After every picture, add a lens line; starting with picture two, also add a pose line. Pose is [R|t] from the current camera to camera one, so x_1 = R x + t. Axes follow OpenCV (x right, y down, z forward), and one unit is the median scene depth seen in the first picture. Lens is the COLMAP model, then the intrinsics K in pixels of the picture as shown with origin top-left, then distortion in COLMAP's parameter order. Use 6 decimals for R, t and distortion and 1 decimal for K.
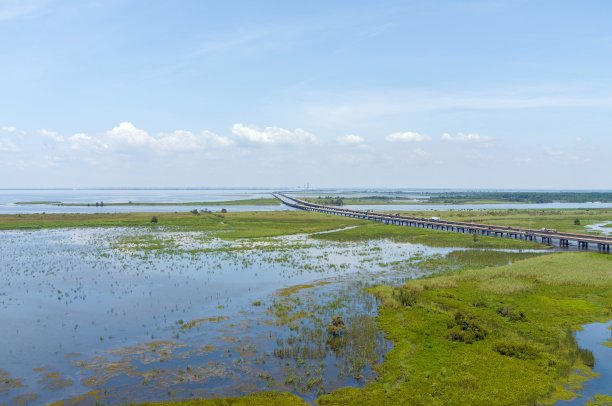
lens RADIAL K [[299.3, 0, 306.5], [0, 299.3, 193.9], [0, 0, 1]] dist [-0.019019, 0.000154]
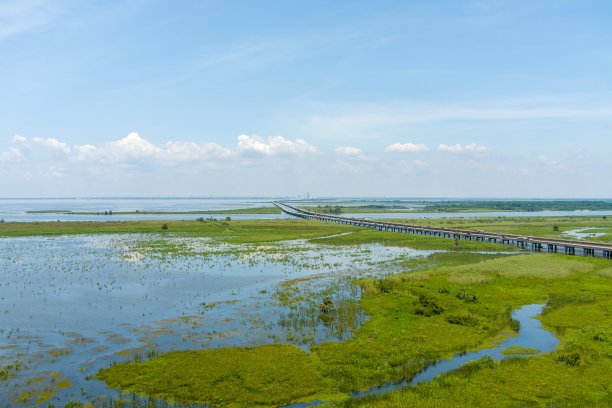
lens RADIAL K [[299.3, 0, 306.5], [0, 299.3, 194.9], [0, 0, 1]] dist [-0.019019, 0.000154]
pose [[0.999997, -0.001292, -0.001927, 0.007136], [0.001239, 0.999621, -0.027510, 0.002223], [0.001962, 0.027508, 0.999620, -0.118743]]
